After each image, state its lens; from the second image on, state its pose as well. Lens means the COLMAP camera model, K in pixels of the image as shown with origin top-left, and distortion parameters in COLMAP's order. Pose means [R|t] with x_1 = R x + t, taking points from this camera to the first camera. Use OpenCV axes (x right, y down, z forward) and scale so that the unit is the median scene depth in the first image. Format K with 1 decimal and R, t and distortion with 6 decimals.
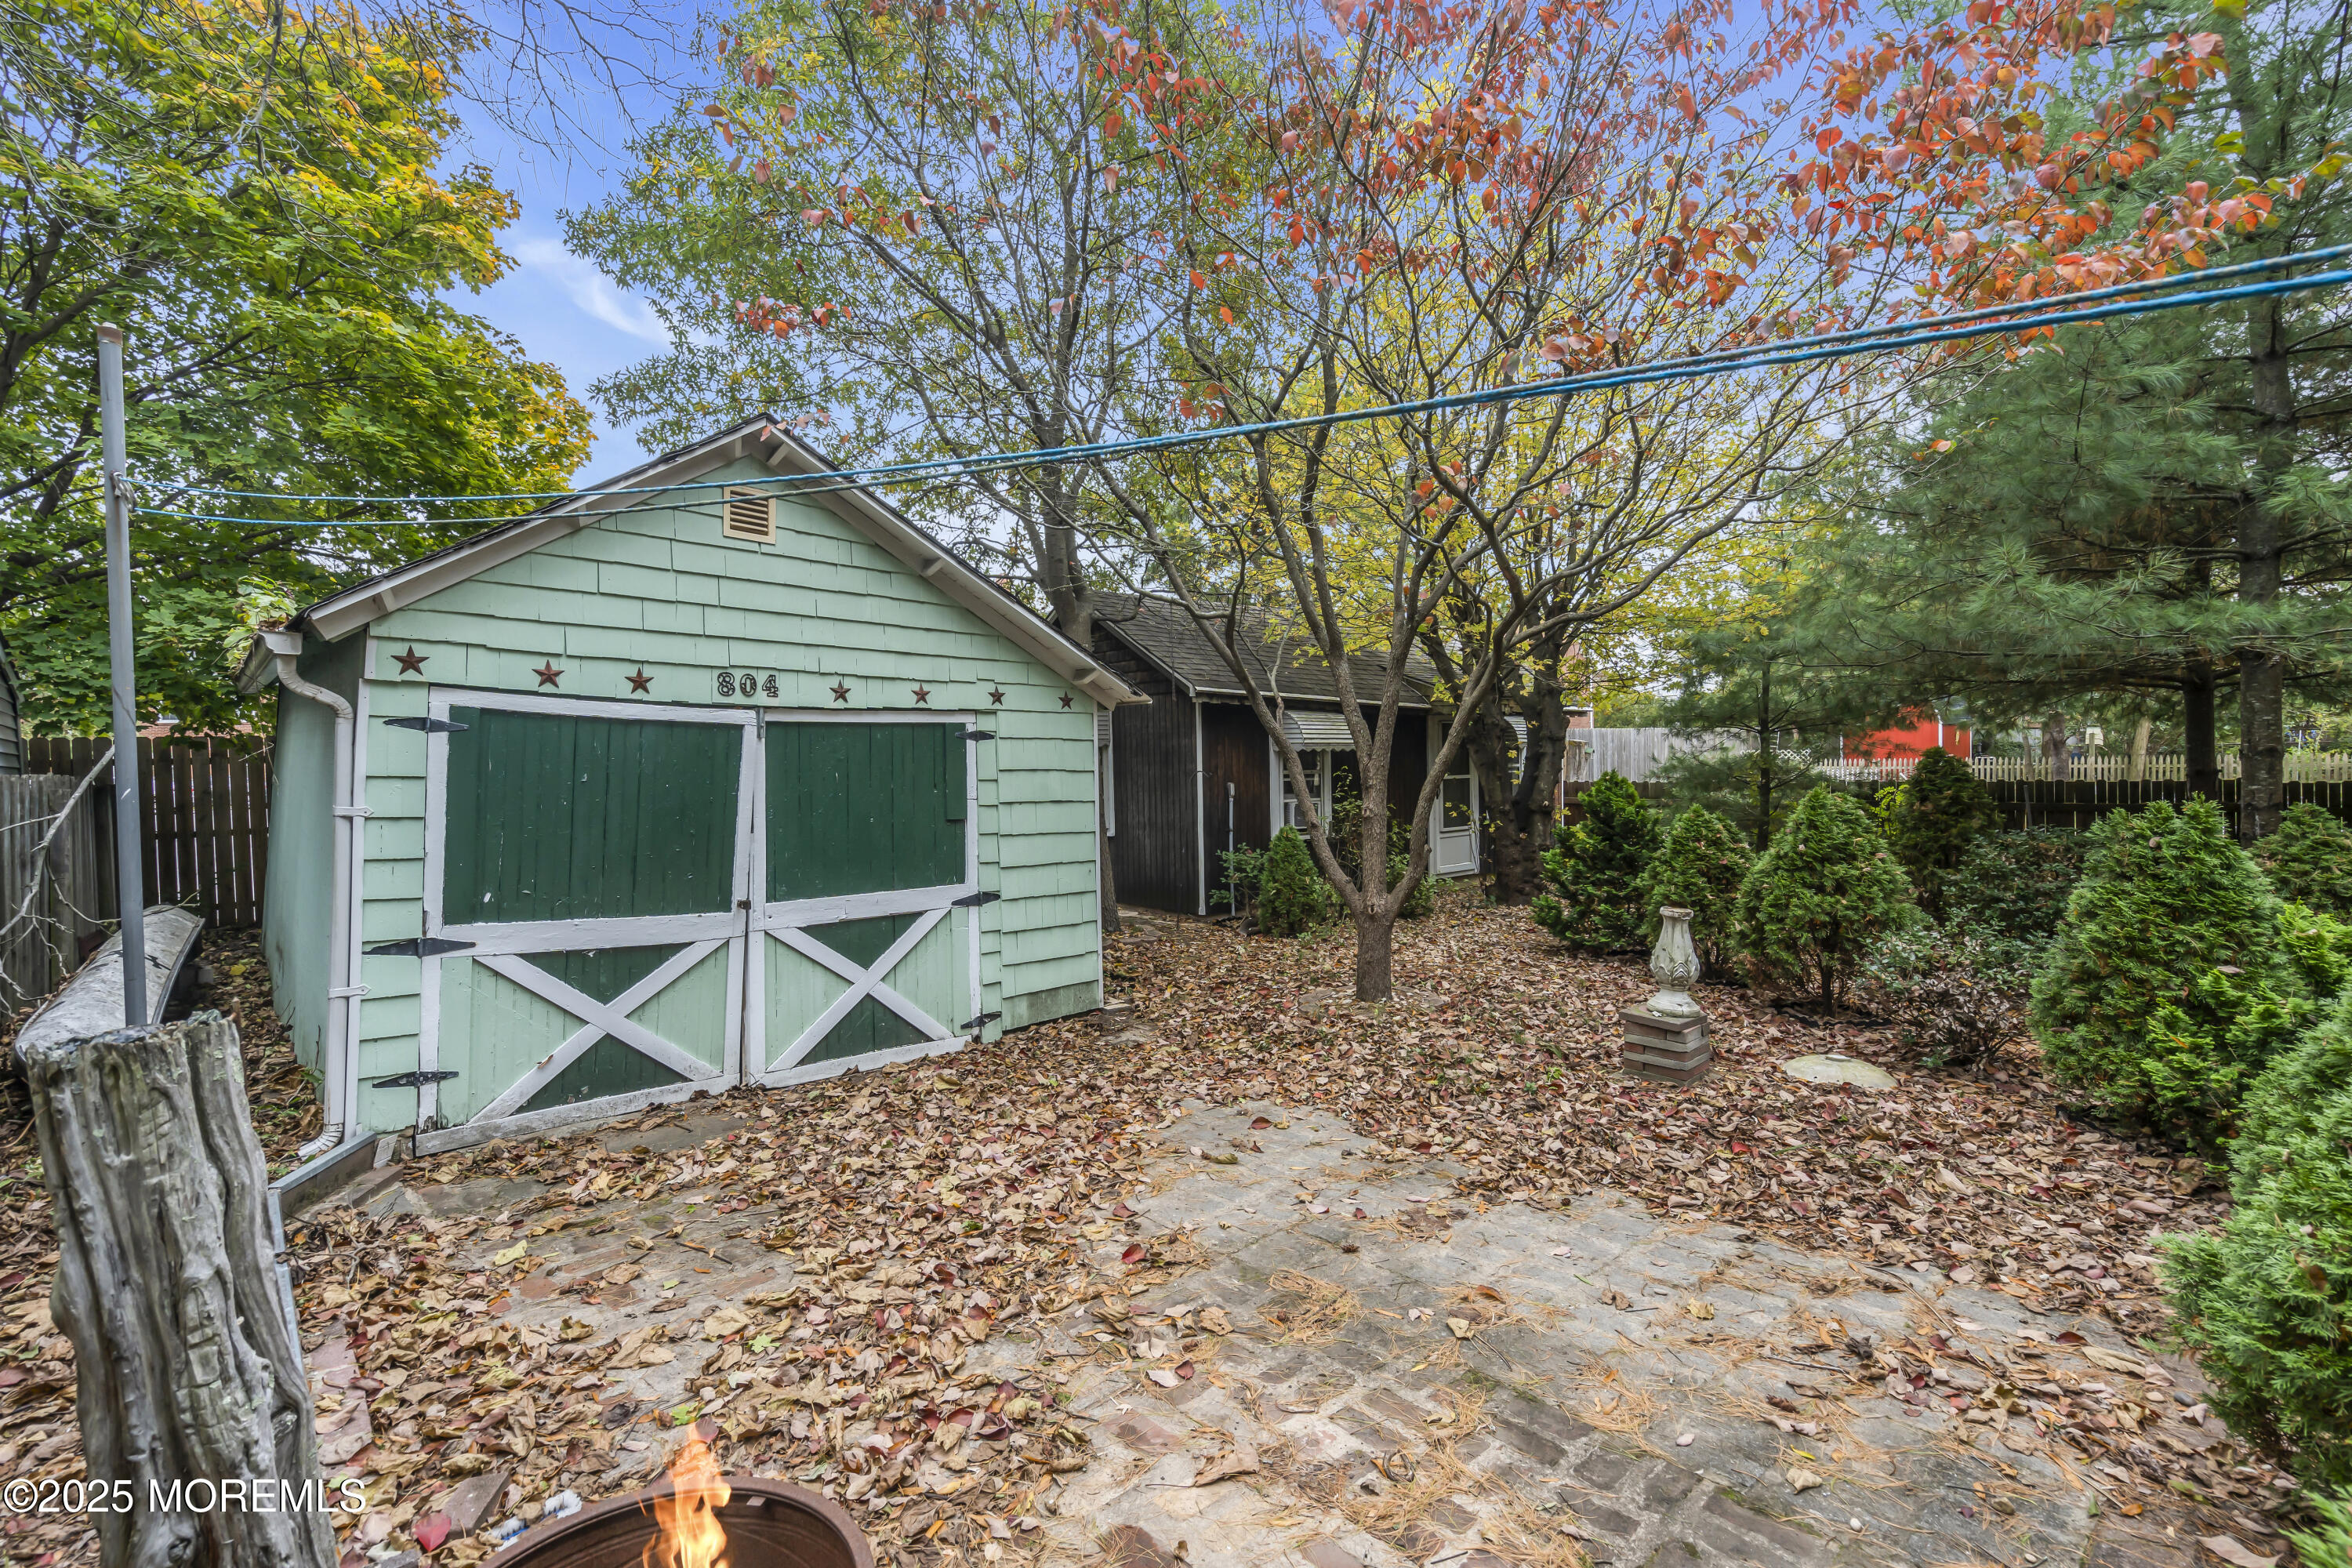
lens RADIAL K [[1047.5, 0, 1178.2], [0, 1047.5, 785.4], [0, 0, 1]] dist [-0.001339, 0.000600]
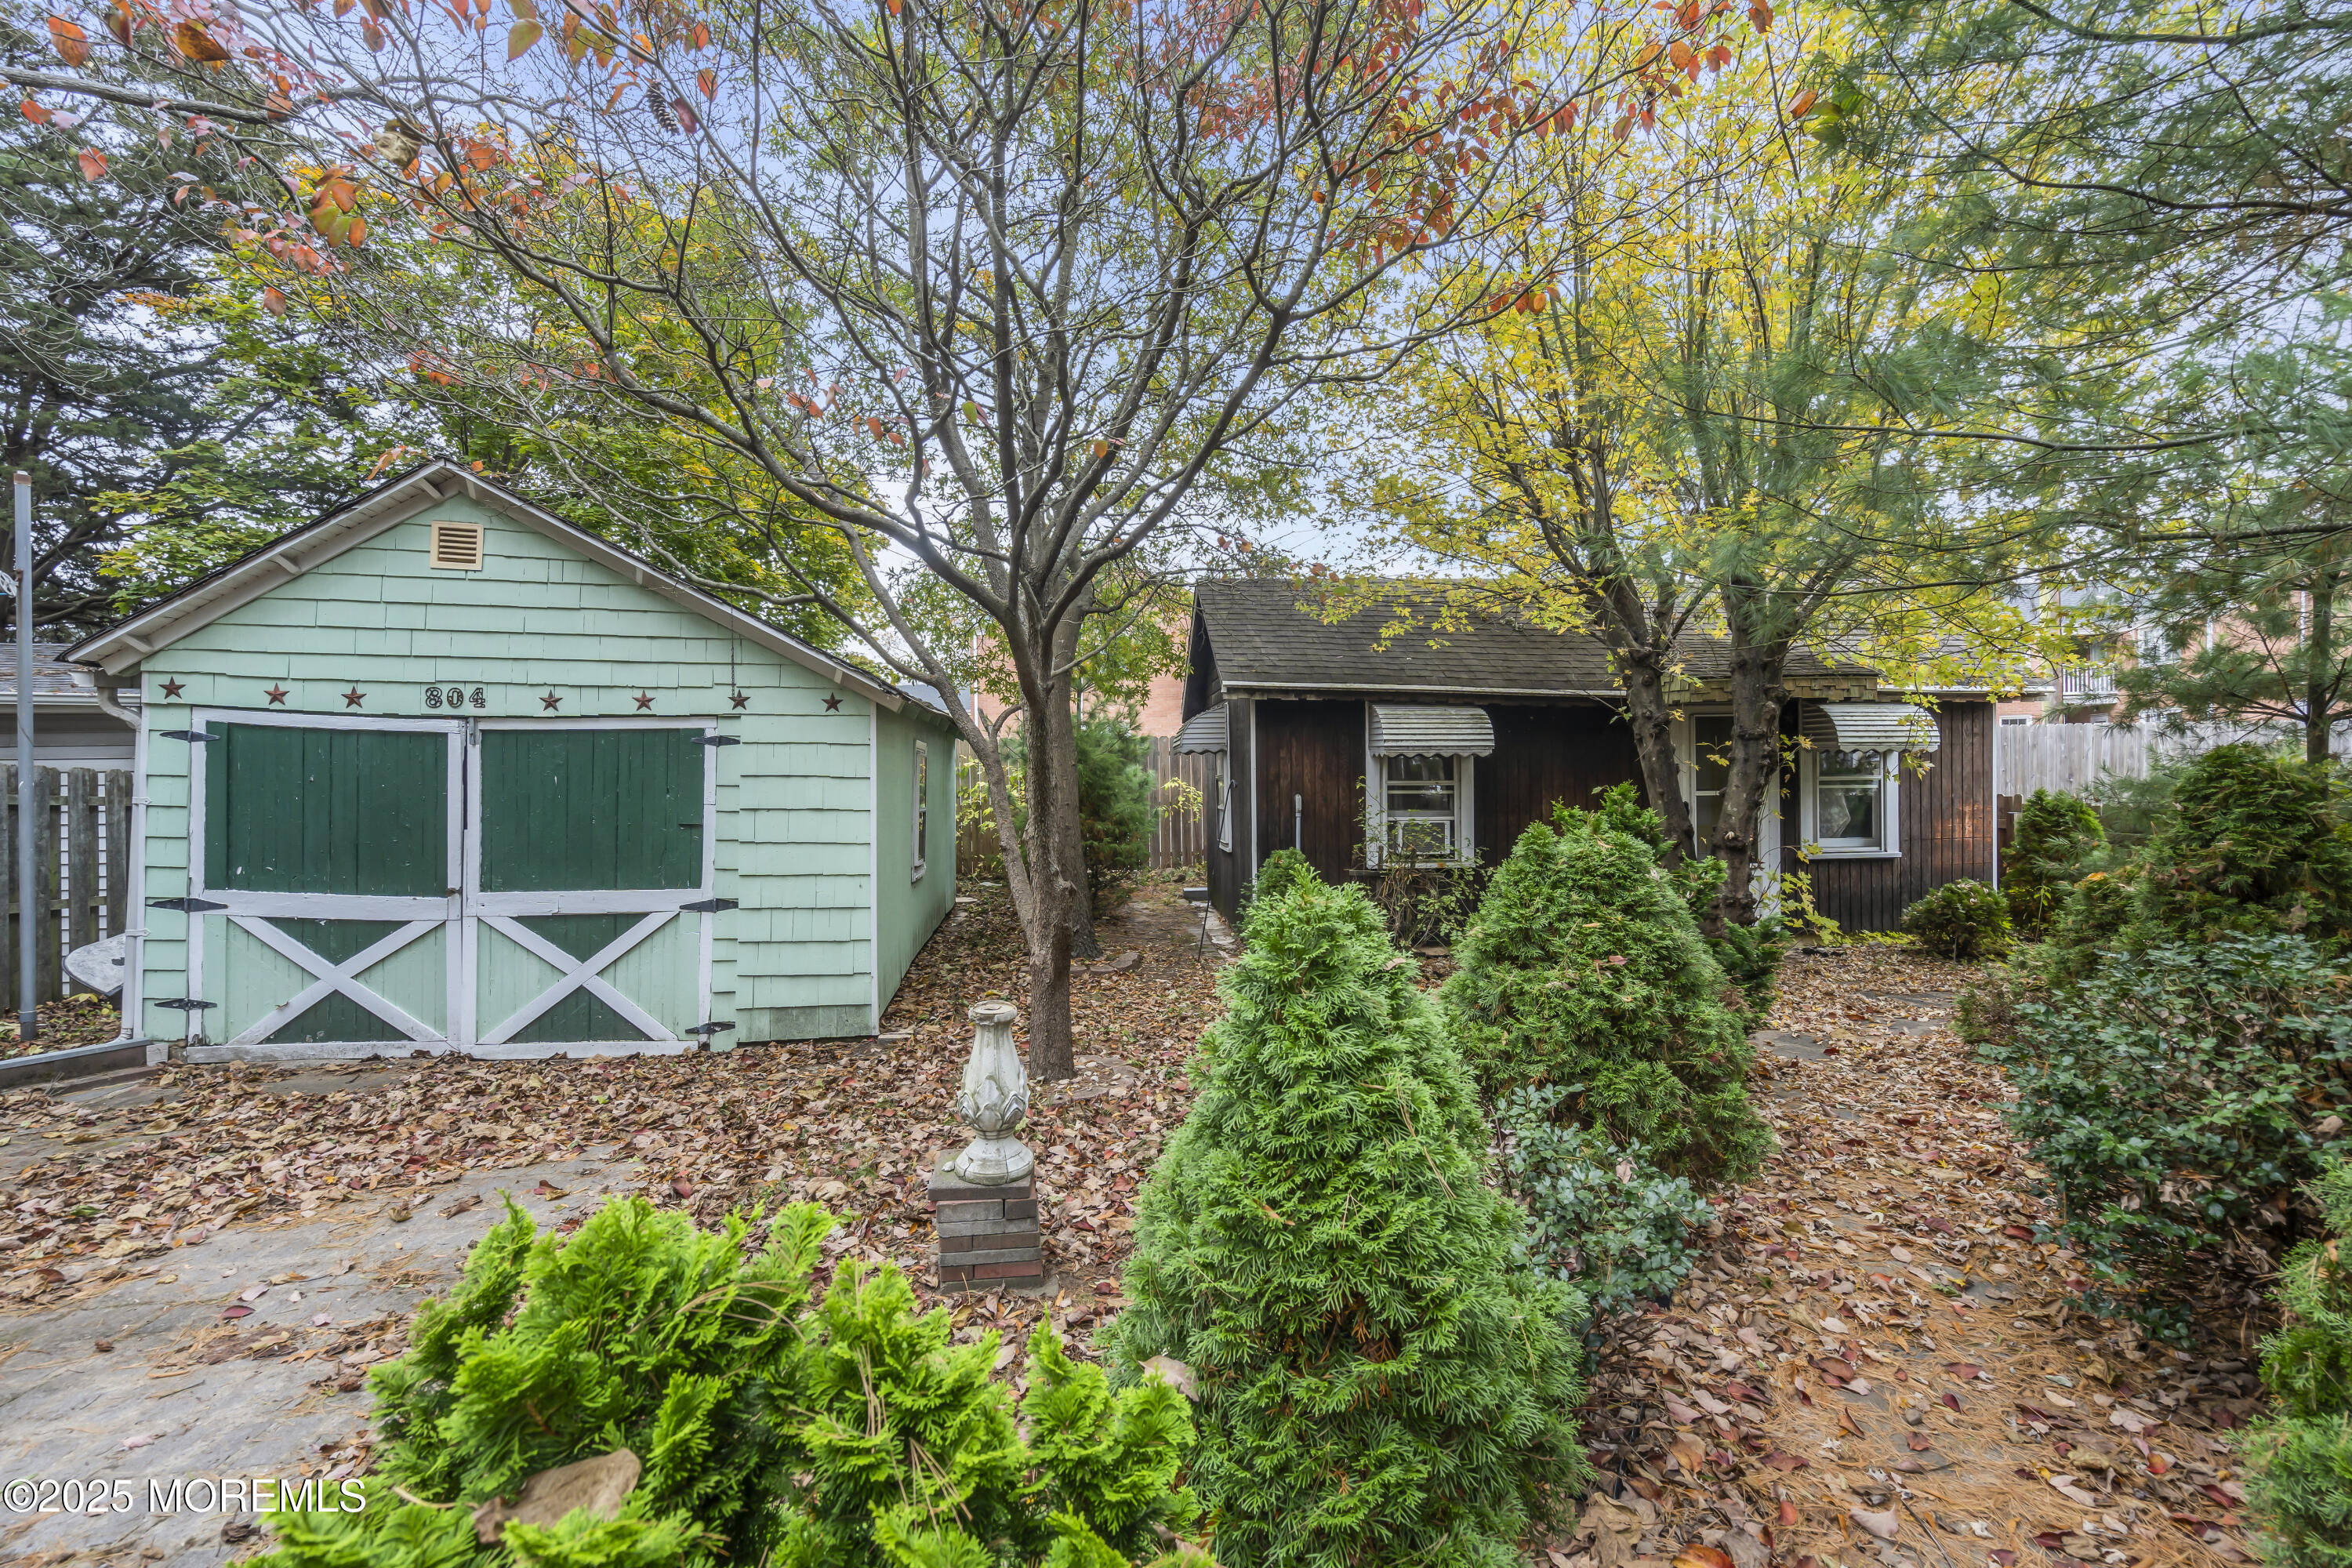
lens RADIAL K [[1047.5, 0, 1164.2], [0, 1047.5, 788.0], [0, 0, 1]] dist [-0.001339, 0.000600]
pose [[0.824675, 0.015656, -0.565390, 0.849631], [-0.018275, 0.999832, 0.001030, -0.013538], [0.565312, 0.009483, 0.824823, 0.498830]]
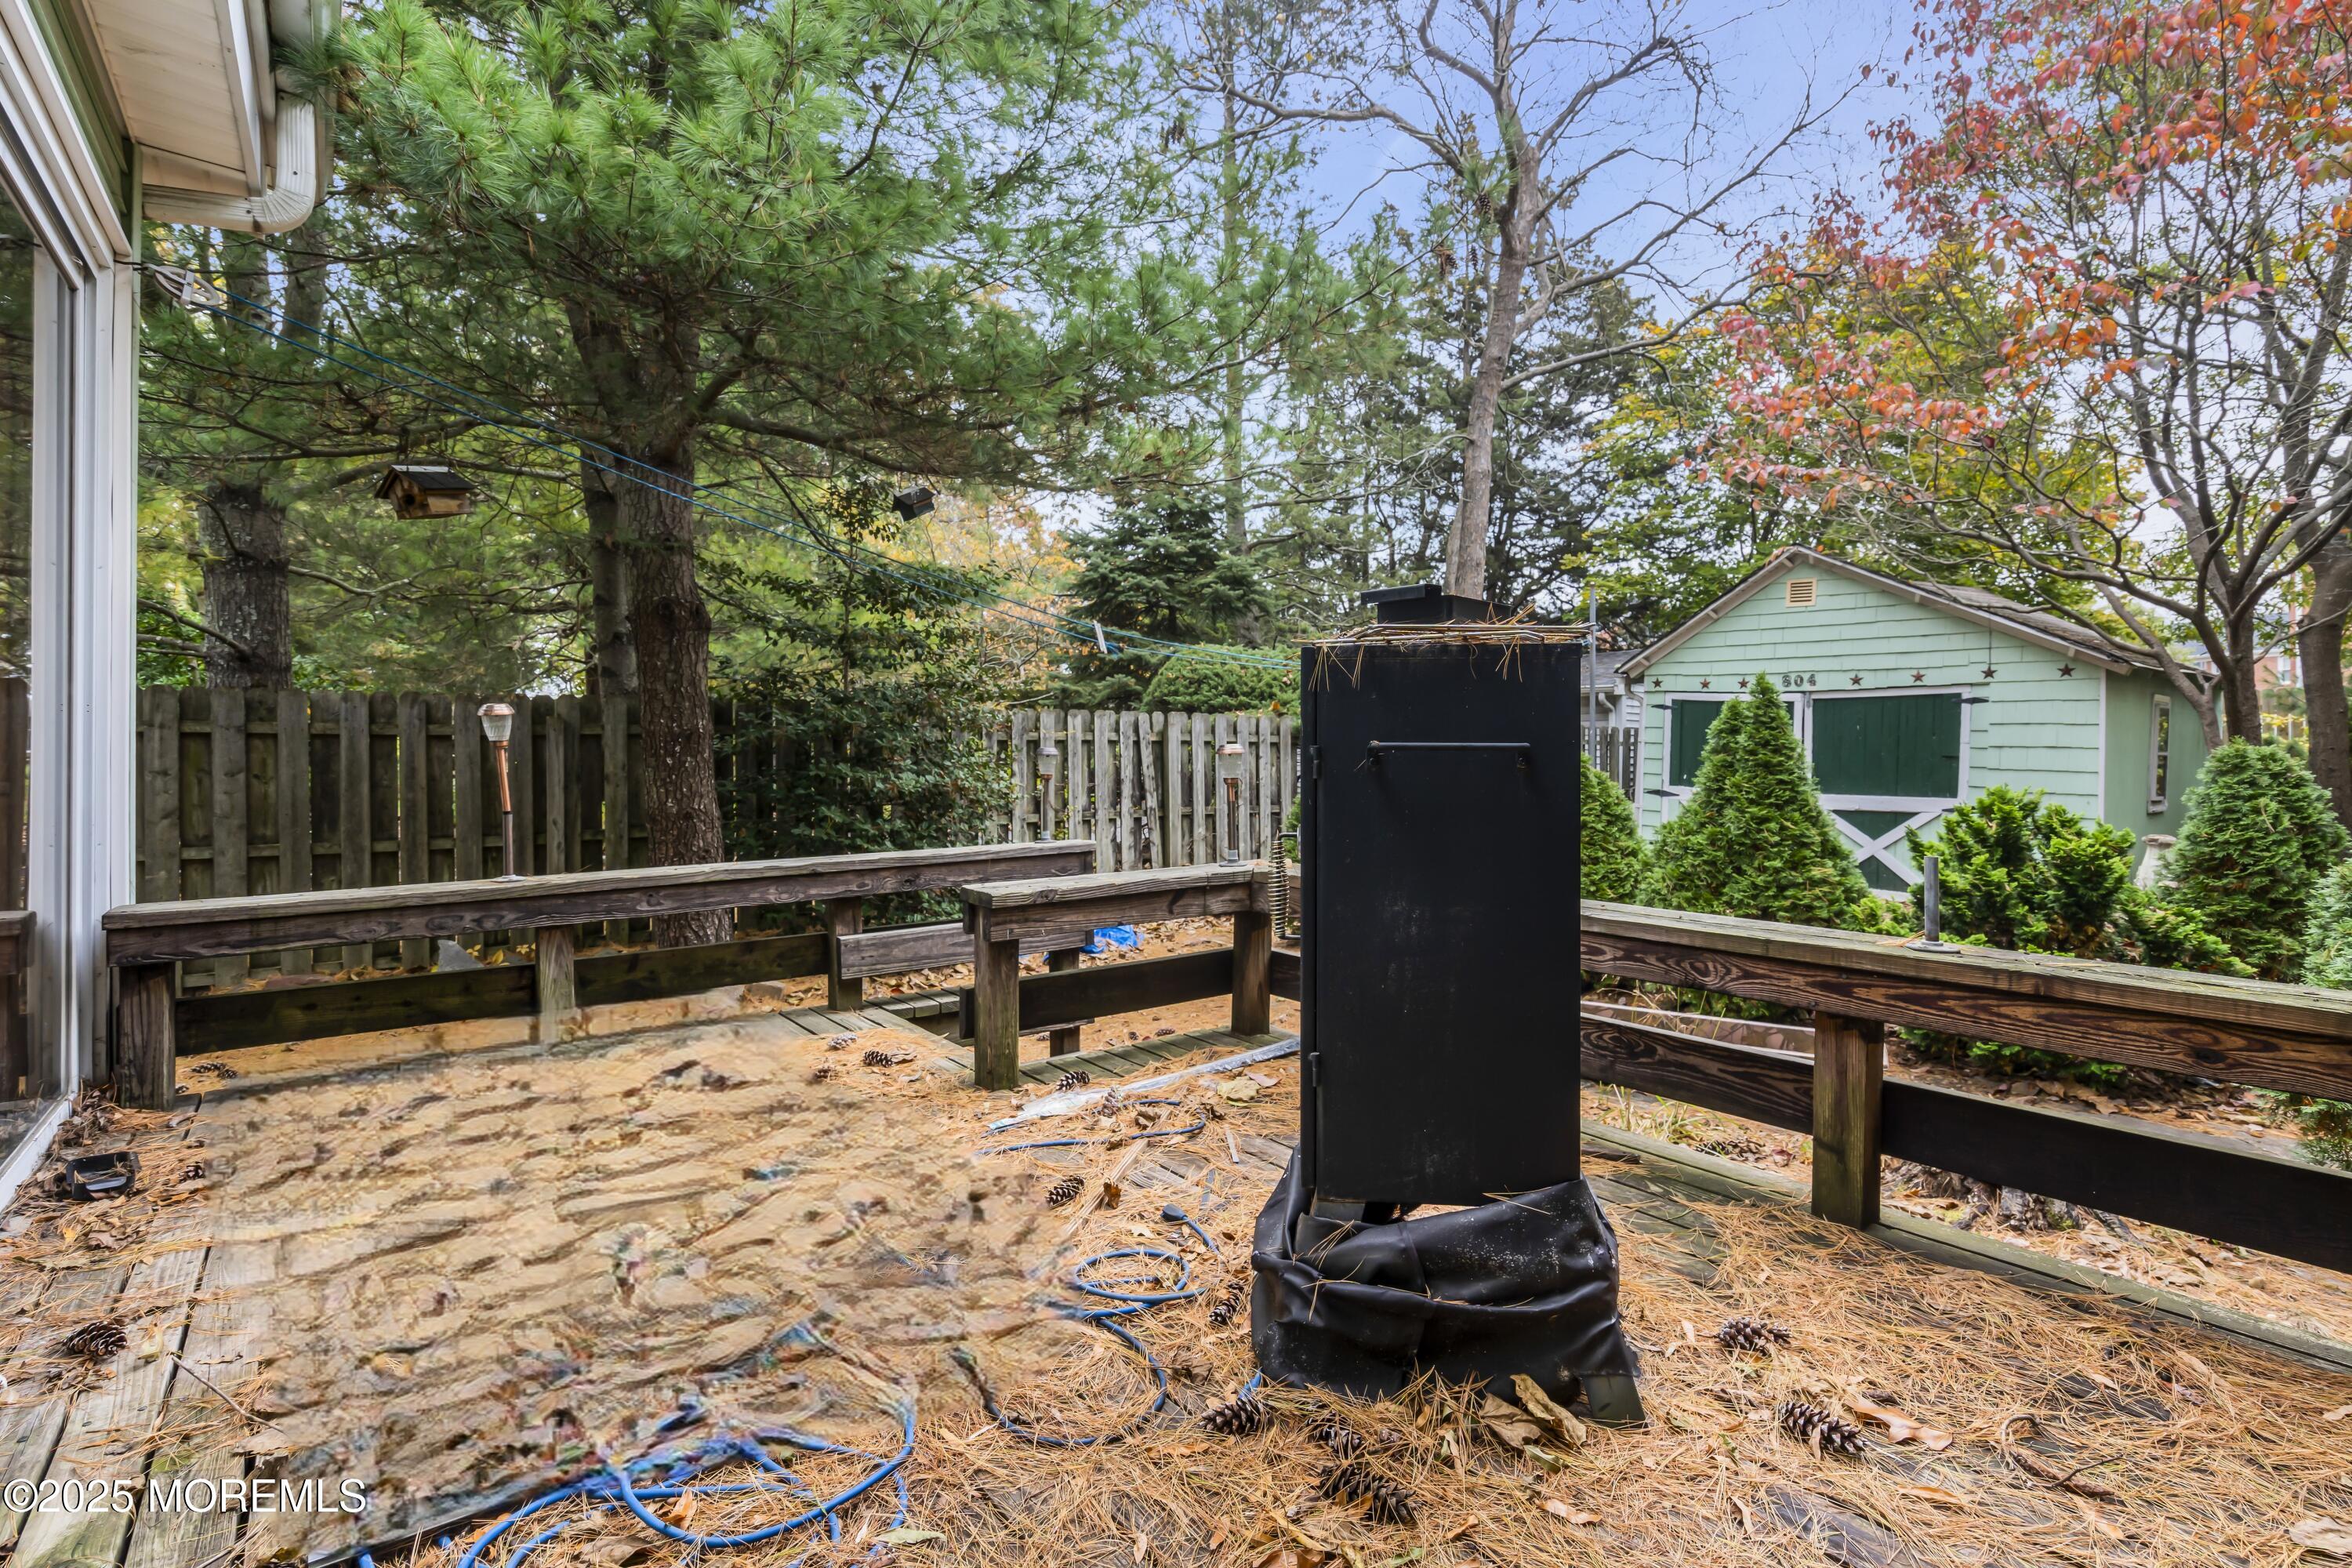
lens RADIAL K [[1047.5, 0, 1206.2], [0, 1047.5, 761.3], [0, 0, 1]] dist [-0.001339, 0.000600]
pose [[-0.031287, 0.033238, -0.998958, 1.567353], [-0.013652, 0.999339, 0.033678, 0.003688], [0.999417, 0.014692, -0.030812, -0.041961]]
